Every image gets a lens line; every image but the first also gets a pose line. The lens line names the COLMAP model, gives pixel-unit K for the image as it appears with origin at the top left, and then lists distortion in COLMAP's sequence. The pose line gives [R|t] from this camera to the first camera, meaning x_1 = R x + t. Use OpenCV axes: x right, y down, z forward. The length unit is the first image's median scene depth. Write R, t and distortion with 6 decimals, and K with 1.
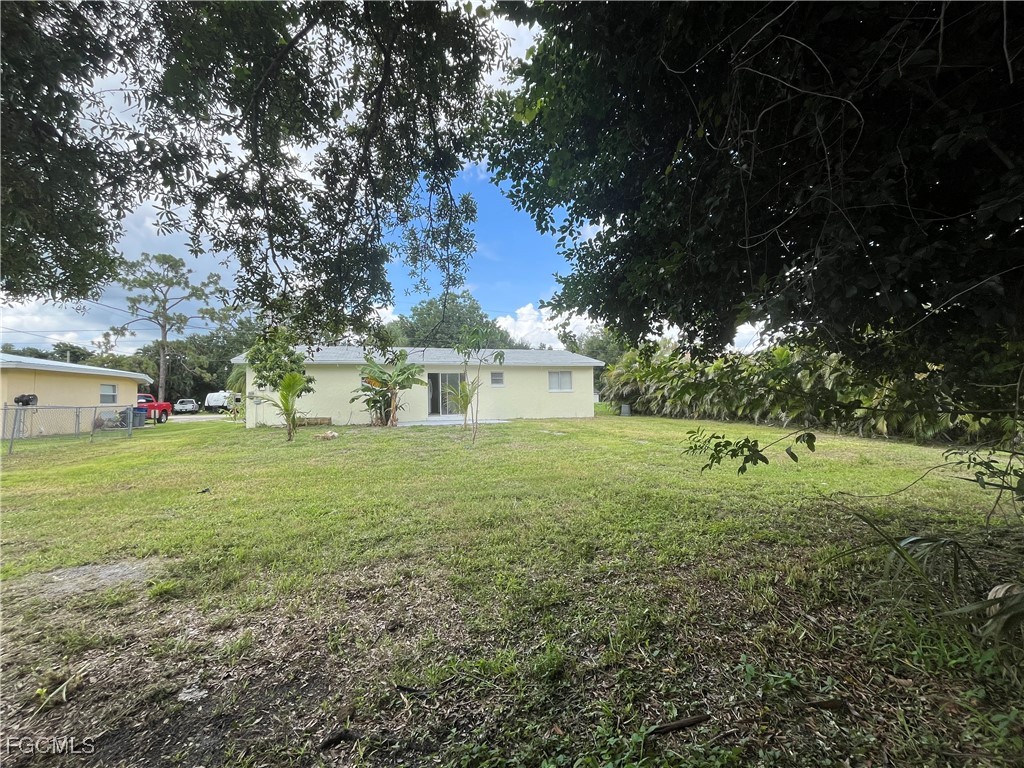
lens RADIAL K [[417.2, 0, 510.0], [0, 417.2, 380.9], [0, 0, 1]] dist [-0.009754, 0.001100]
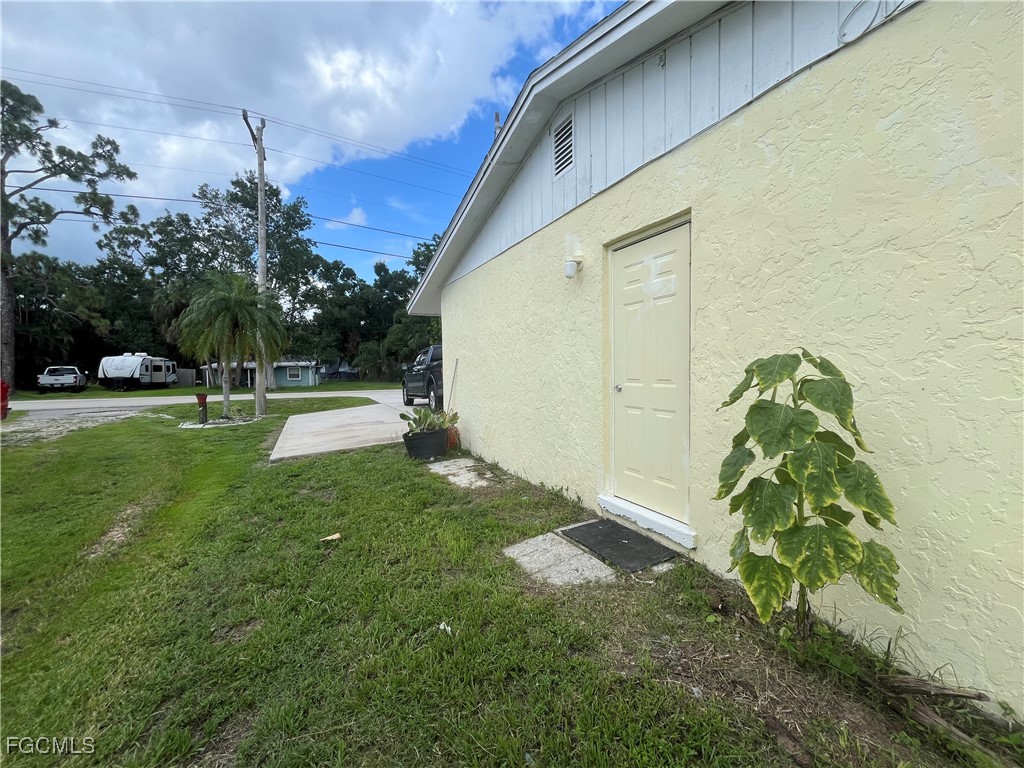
lens RADIAL K [[417.2, 0, 512.9], [0, 417.2, 383.4], [0, 0, 1]] dist [-0.009754, 0.001100]
pose [[0.986118, -0.003741, 0.166001, -0.265923], [-0.008607, 0.997251, 0.073598, 0.021381], [-0.165820, -0.074005, 0.983375, 0.340971]]
